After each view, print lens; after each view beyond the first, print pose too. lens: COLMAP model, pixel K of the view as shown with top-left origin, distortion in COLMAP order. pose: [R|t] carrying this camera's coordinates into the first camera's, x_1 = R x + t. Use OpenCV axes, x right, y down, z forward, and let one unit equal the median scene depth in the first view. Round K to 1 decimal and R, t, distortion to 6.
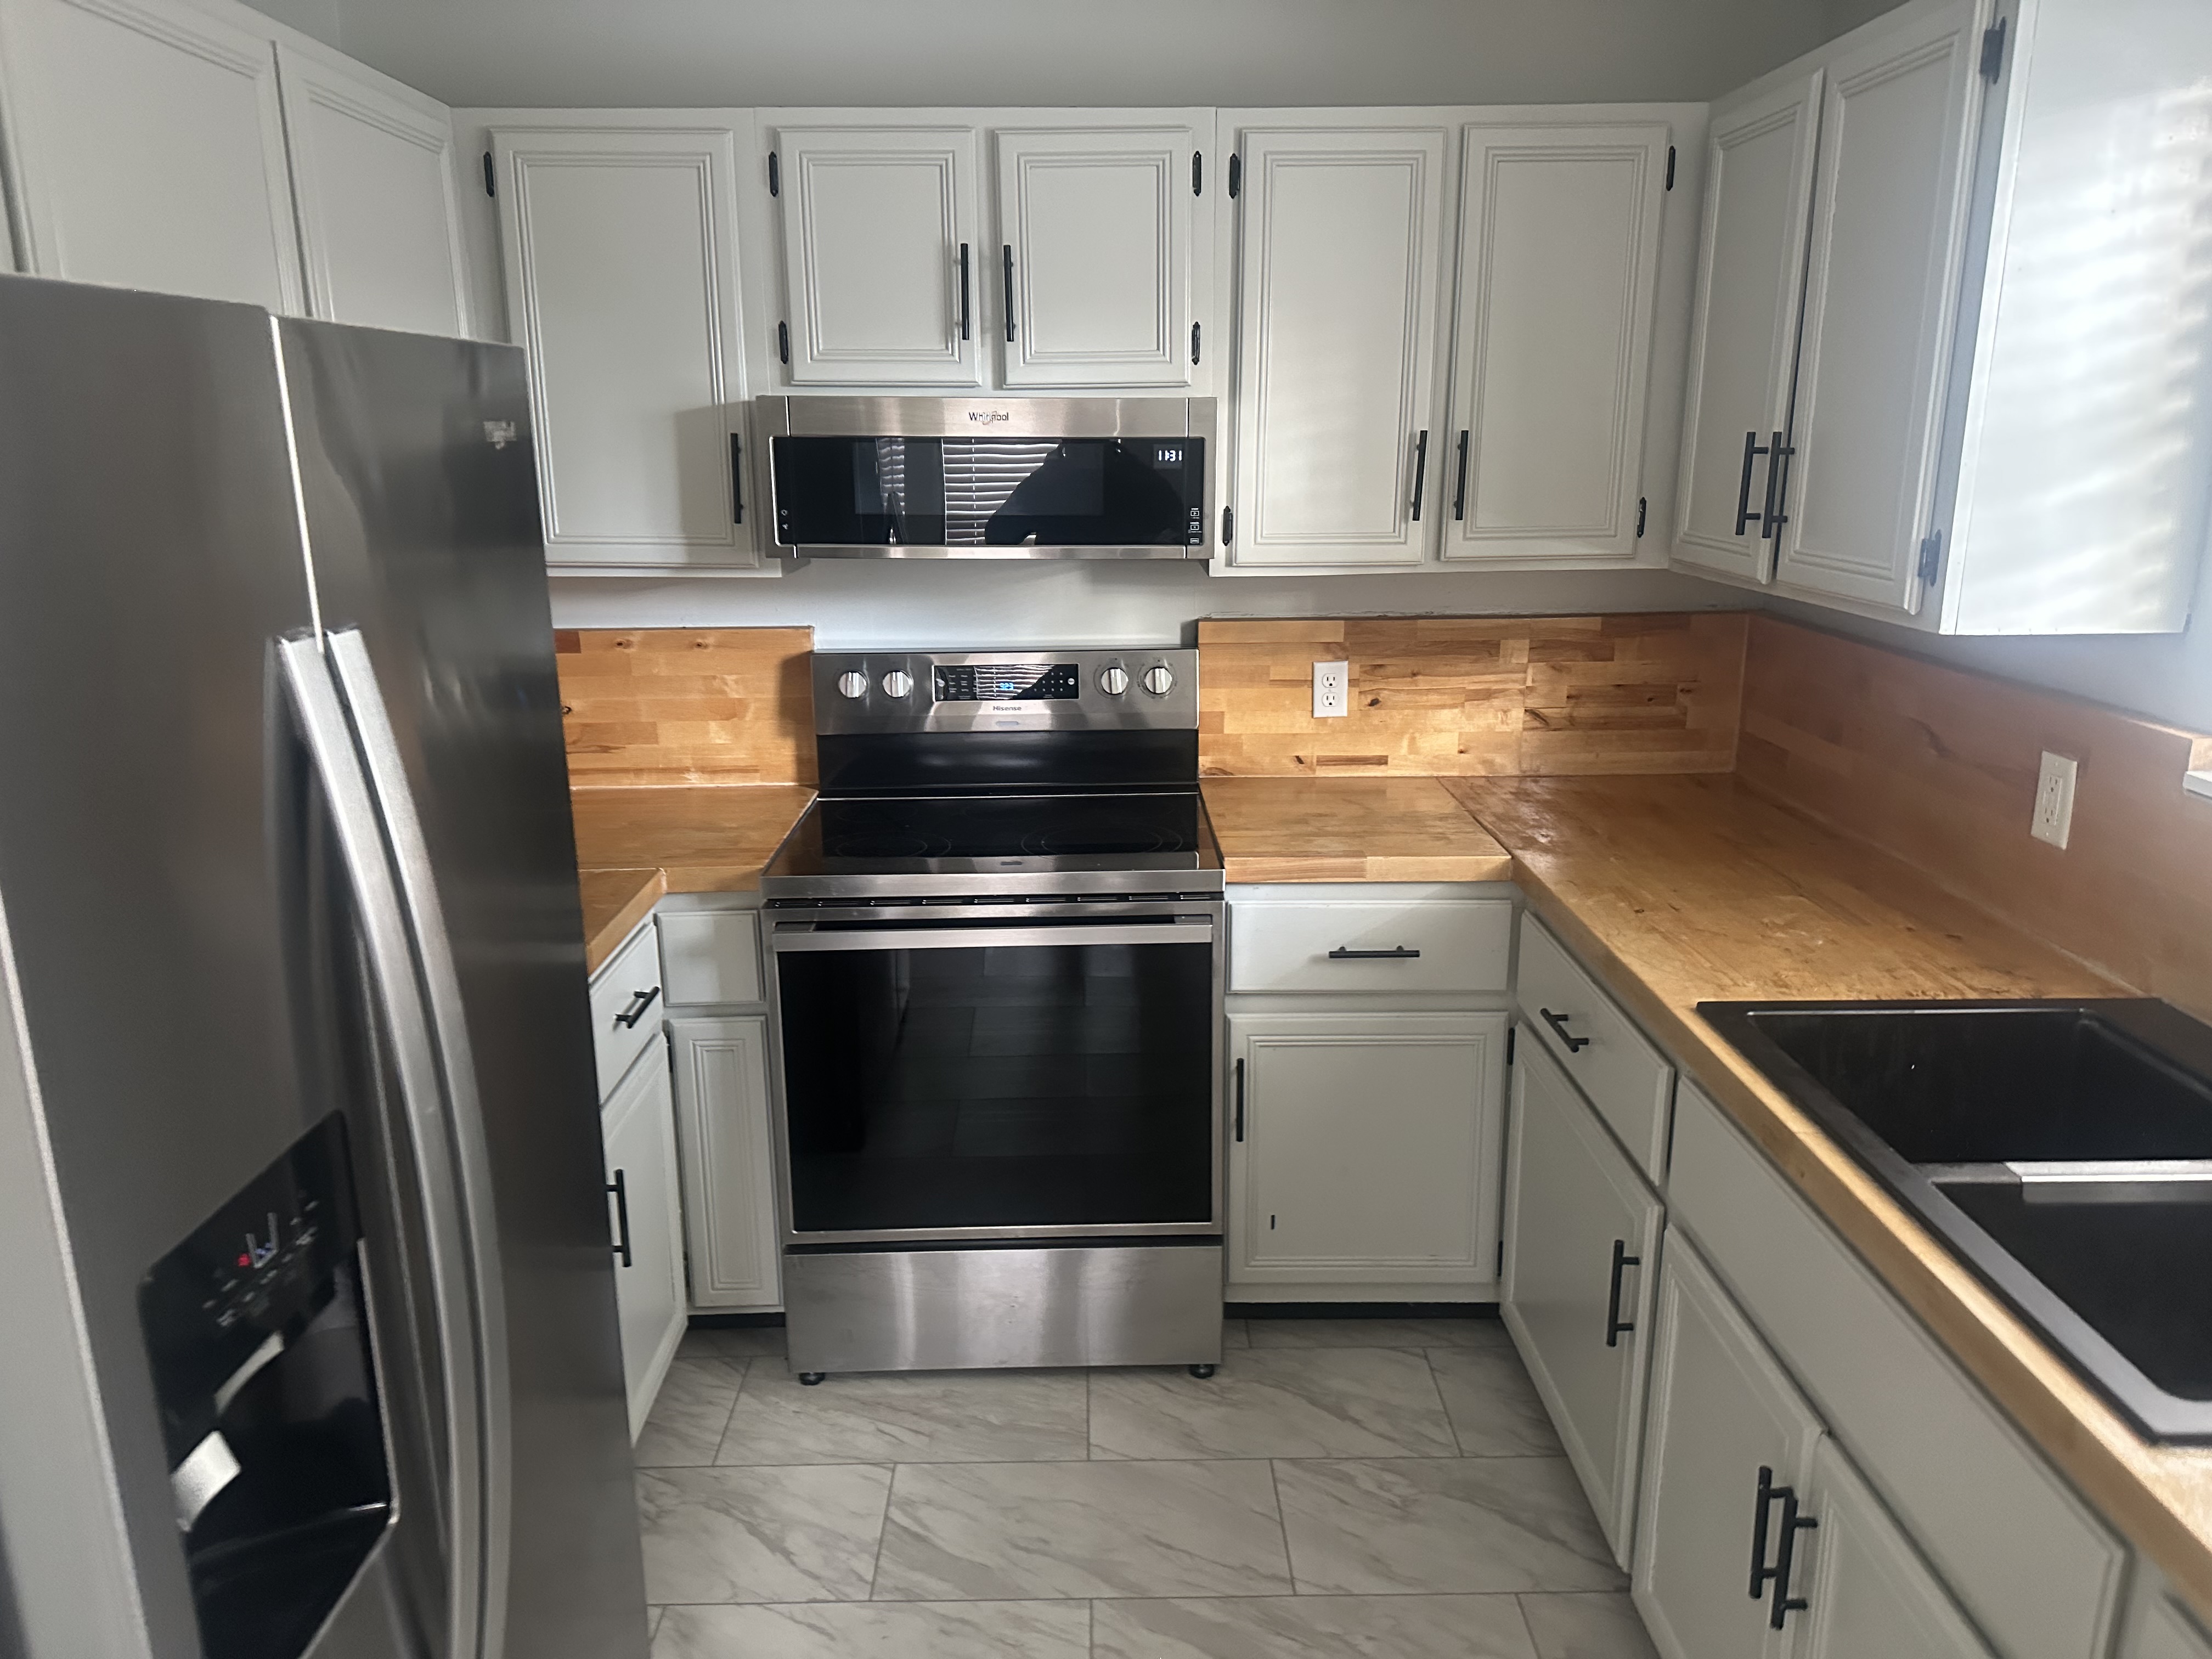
lens RADIAL K [[1553.5, 0, 1093.2], [0, 1553.5, 819.9], [0, 0, 1]] dist [0.044238, -0.050789]
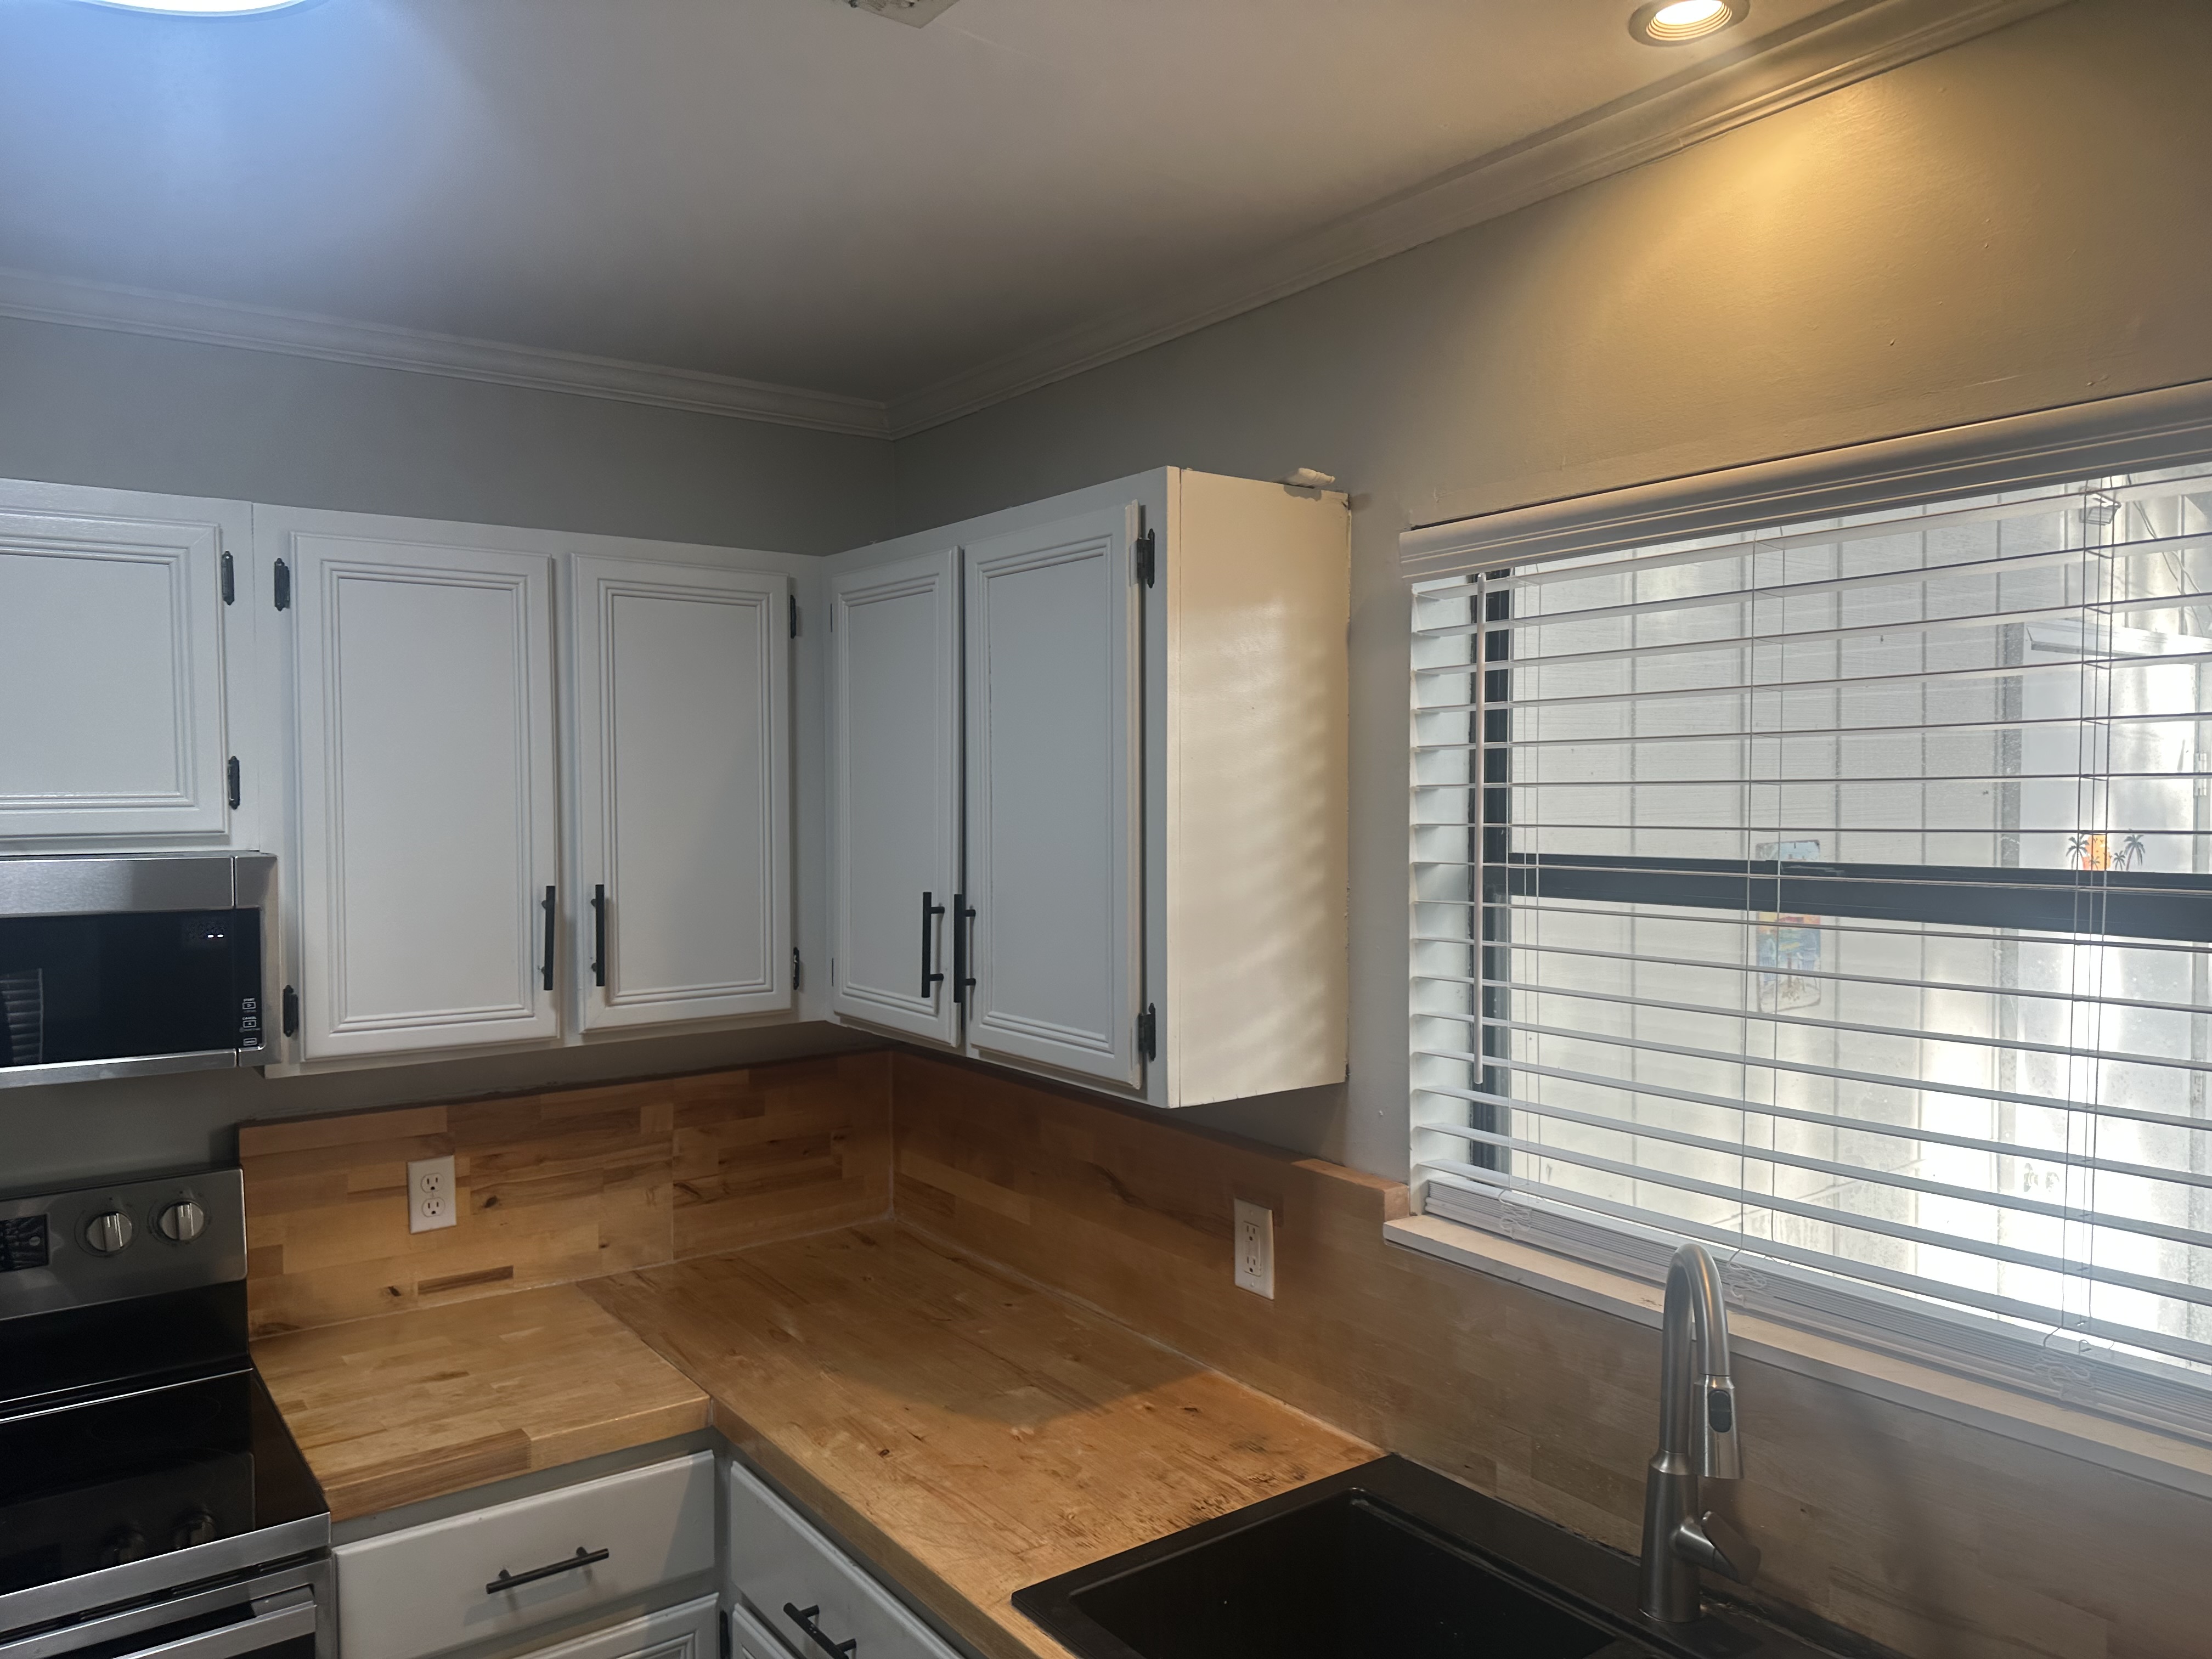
lens RADIAL K [[1553.5, 0, 1093.2], [0, 1553.5, 819.9], [0, 0, 1]] dist [0.044238, -0.050789]
pose [[0.815544, -0.008463, 0.578633, -0.040835], [0.141333, 0.972527, -0.184976, -0.092516], [-0.561171, 0.232636, 0.794335, 0.166237]]
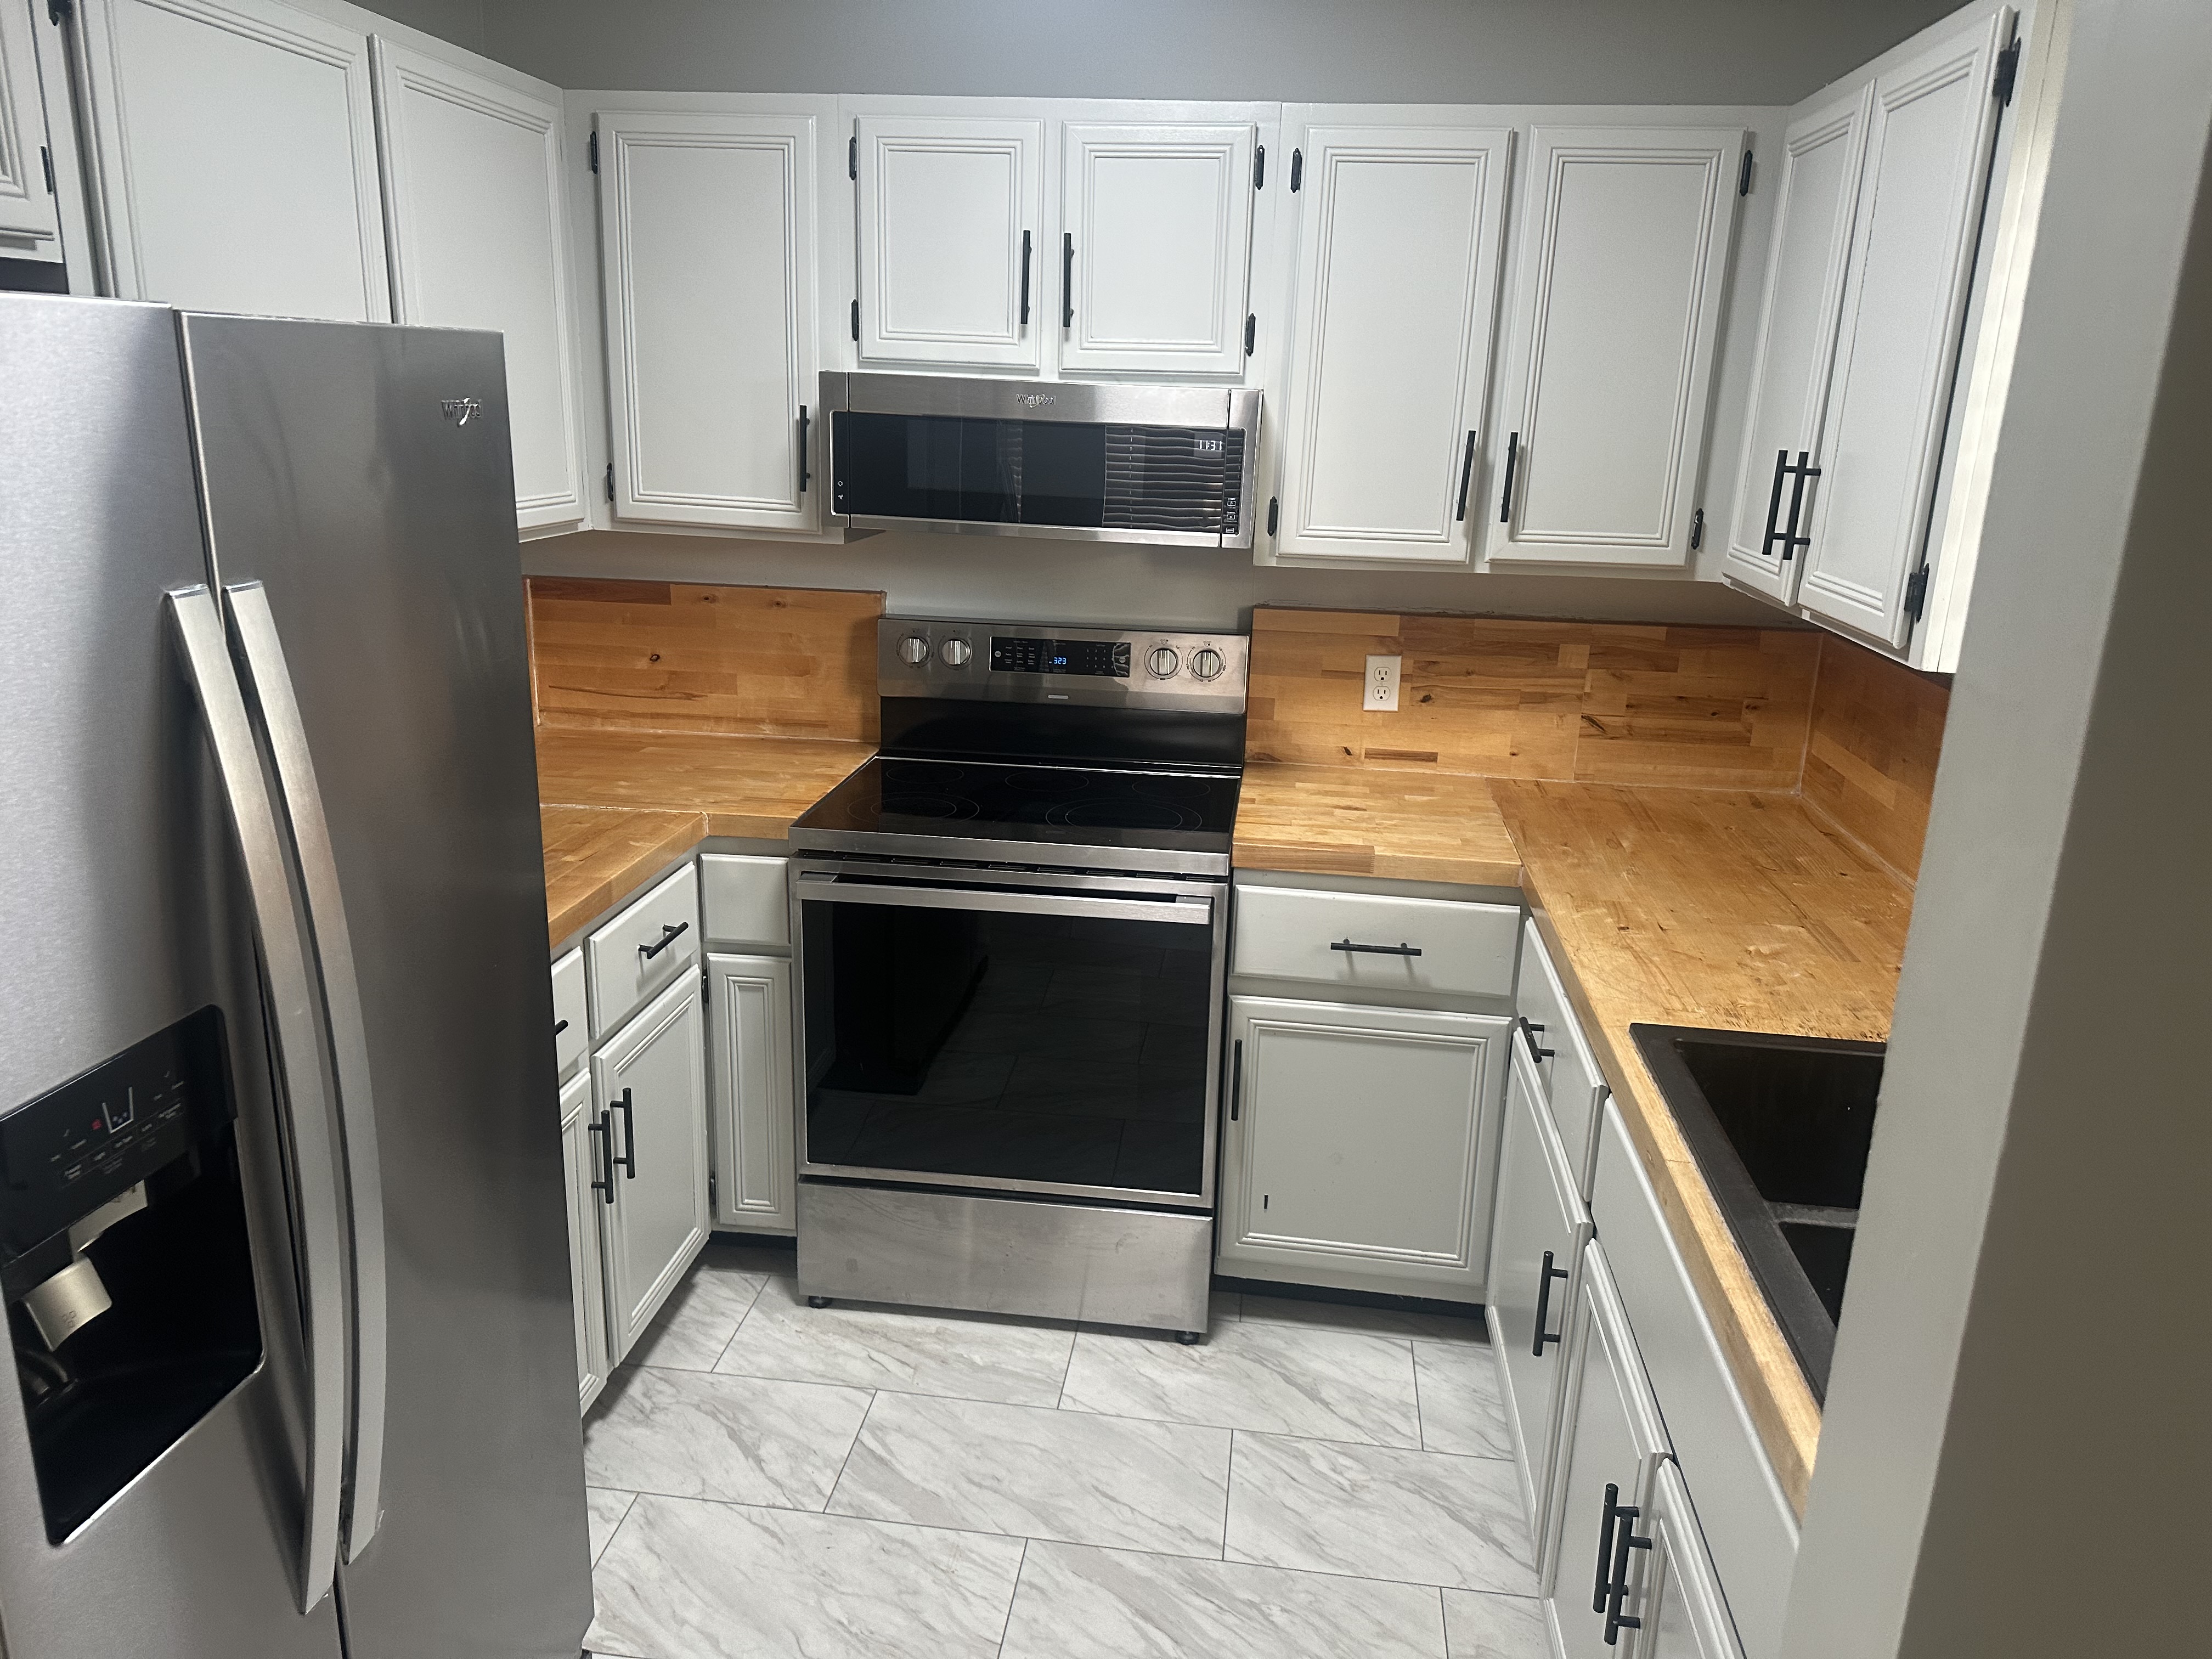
lens RADIAL K [[1551.7, 0, 1089.5], [0, 1551.7, 810.0], [0, 0, 1]] dist [0.053836, -0.056675]
pose [[0.989777, 0.073509, -0.122219, 0.117227], [-0.071550, 0.997229, 0.020345, -0.011337], [0.123376, -0.011392, 0.992295, -0.026186]]
